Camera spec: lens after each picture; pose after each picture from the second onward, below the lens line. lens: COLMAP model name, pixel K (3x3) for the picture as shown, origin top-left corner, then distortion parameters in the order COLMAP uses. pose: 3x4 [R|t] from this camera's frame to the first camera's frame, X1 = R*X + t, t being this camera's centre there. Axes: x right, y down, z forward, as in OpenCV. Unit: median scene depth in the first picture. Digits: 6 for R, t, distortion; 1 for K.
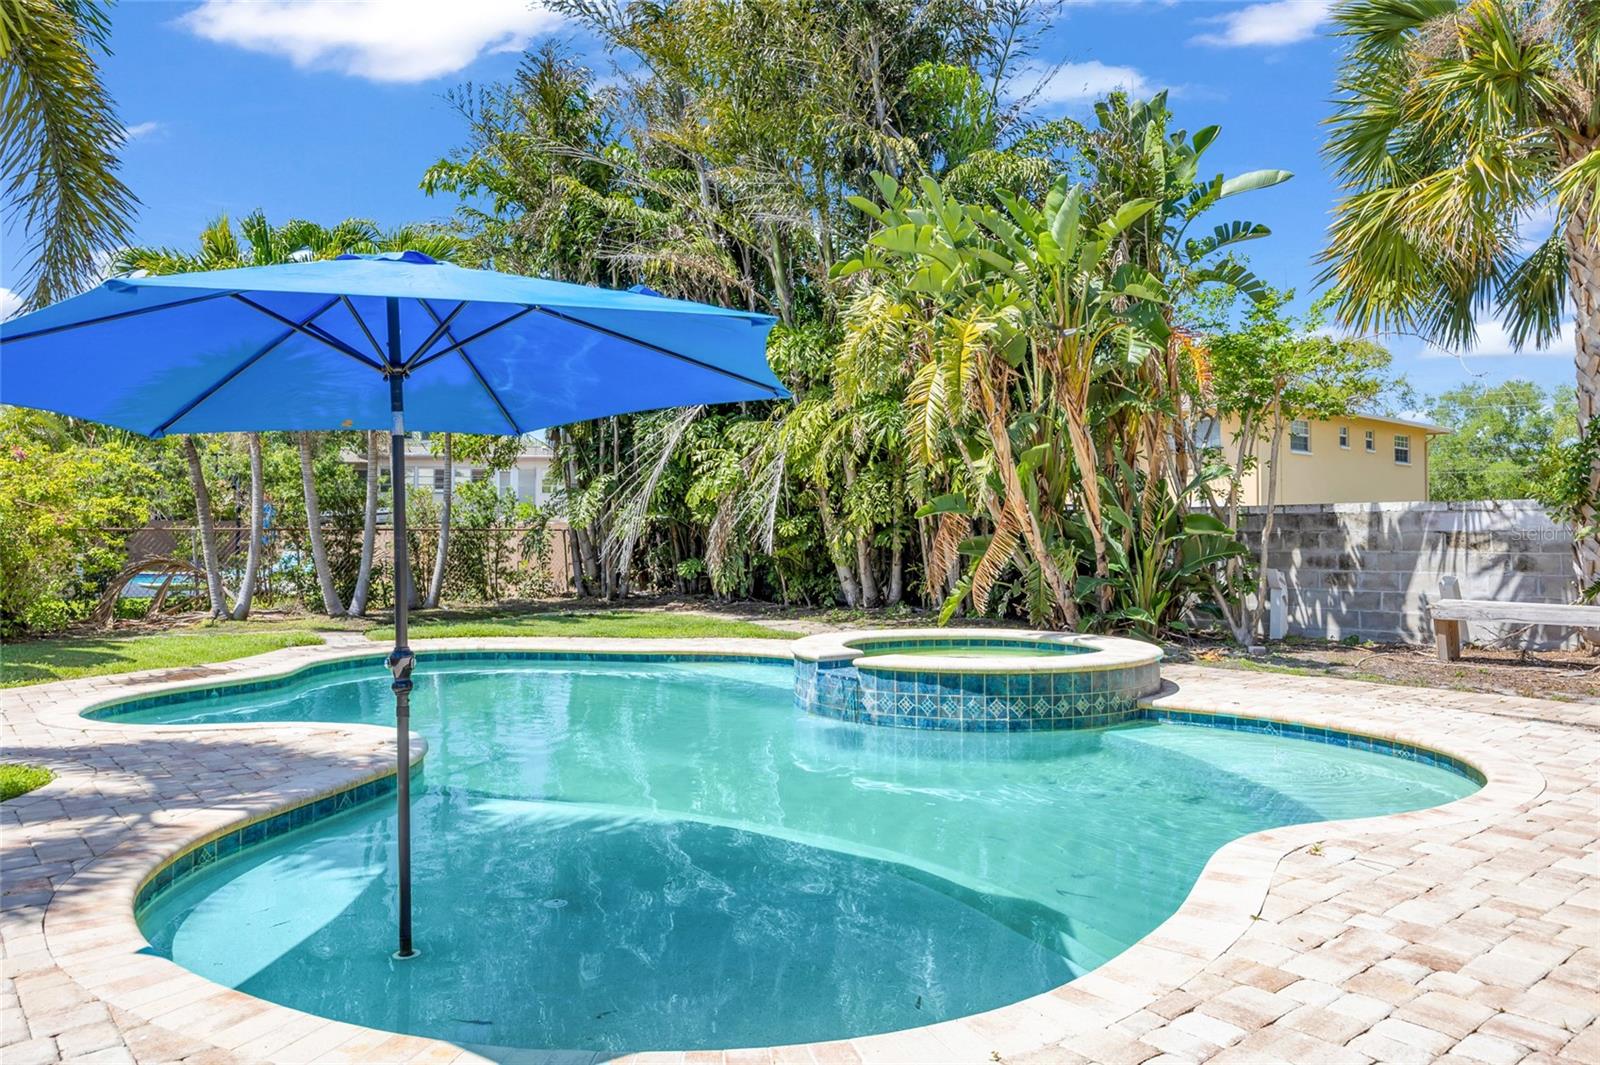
lens RADIAL K [[1128.3, 0, 792.1], [0, 1128.3, 500.4], [0, 0, 1]] dist [-0.001902, 0.003168]
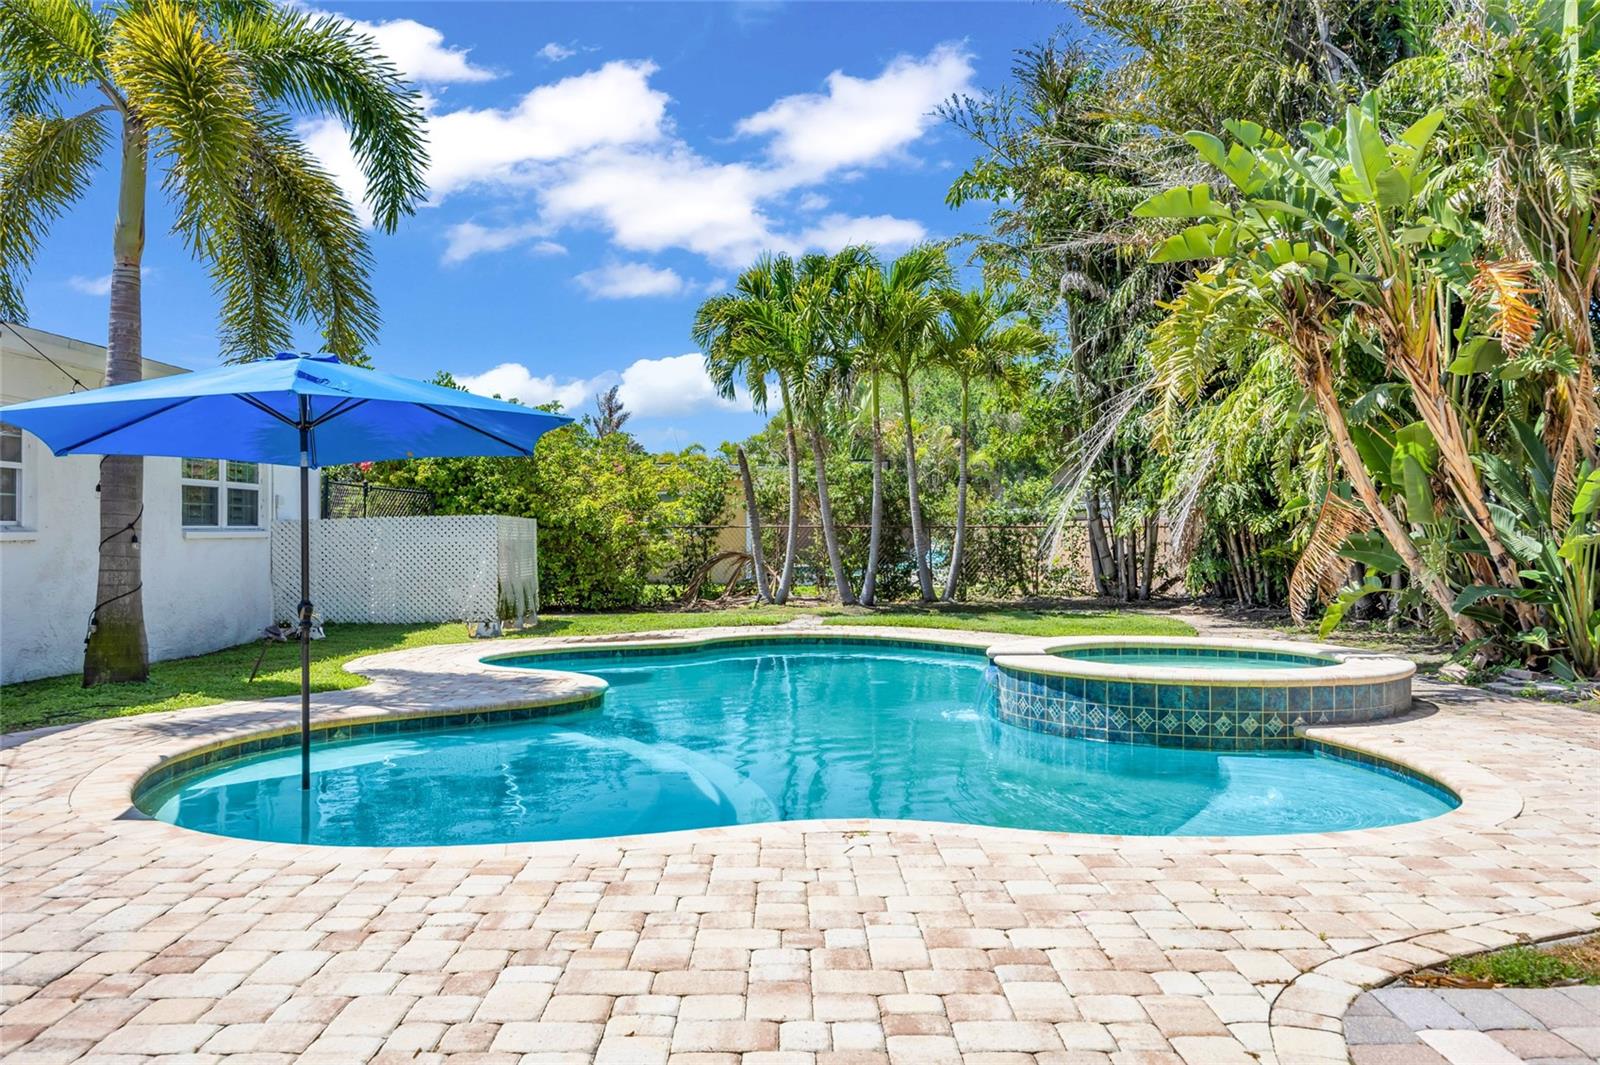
lens RADIAL K [[1238.0, 0, 801.5], [0, 1238.0, 518.0], [0, 0, 1]] dist [-0.006094, 0.003055]
pose [[0.764909, -0.005807, -0.644113, 0.648825], [0.017151, 0.999788, 0.011354, 0.004295], [0.643910, -0.019732, 0.764846, 0.062268]]
